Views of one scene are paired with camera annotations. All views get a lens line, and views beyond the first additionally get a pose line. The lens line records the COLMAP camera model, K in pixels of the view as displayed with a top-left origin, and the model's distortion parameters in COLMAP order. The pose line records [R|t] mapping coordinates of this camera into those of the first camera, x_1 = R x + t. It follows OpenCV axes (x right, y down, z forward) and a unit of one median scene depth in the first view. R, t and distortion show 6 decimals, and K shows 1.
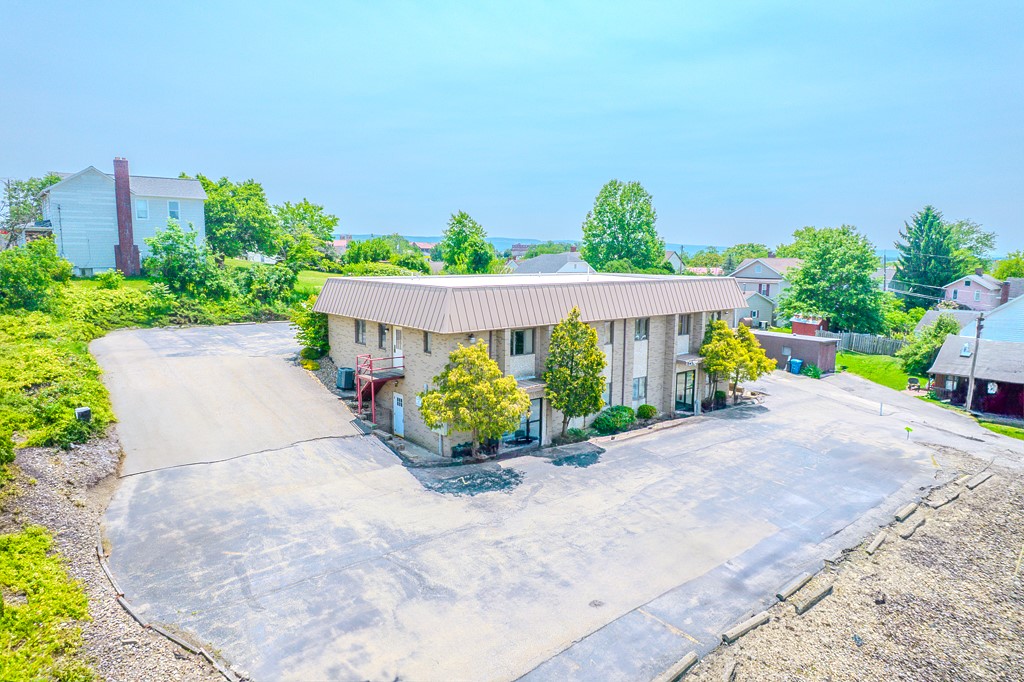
lens RADIAL K [[672.6, 0, 512.0], [0, 672.6, 341.0], [0, 0, 1]] dist [-0.082567, 0.082037]
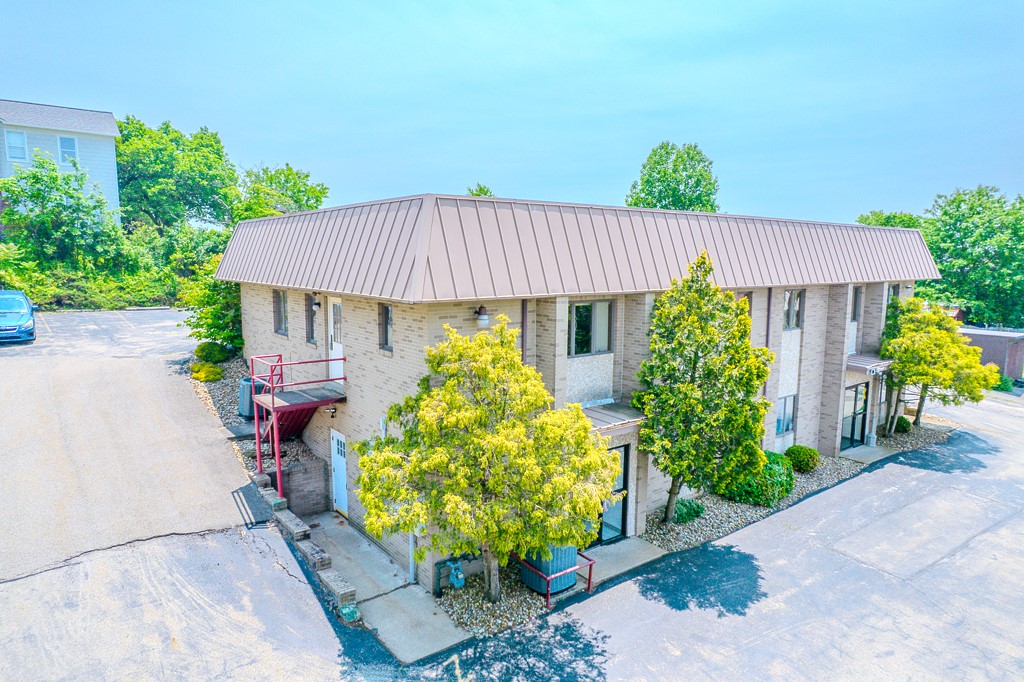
lens RADIAL K [[672.6, 0, 512.0], [0, 672.6, 341.0], [0, 0, 1]] dist [-0.082567, 0.082037]
pose [[0.999472, 0.001617, -0.032437, -0.023105], [-0.001673, 0.999997, -0.001707, 0.011148], [0.032434, 0.001760, 0.999472, 0.505857]]
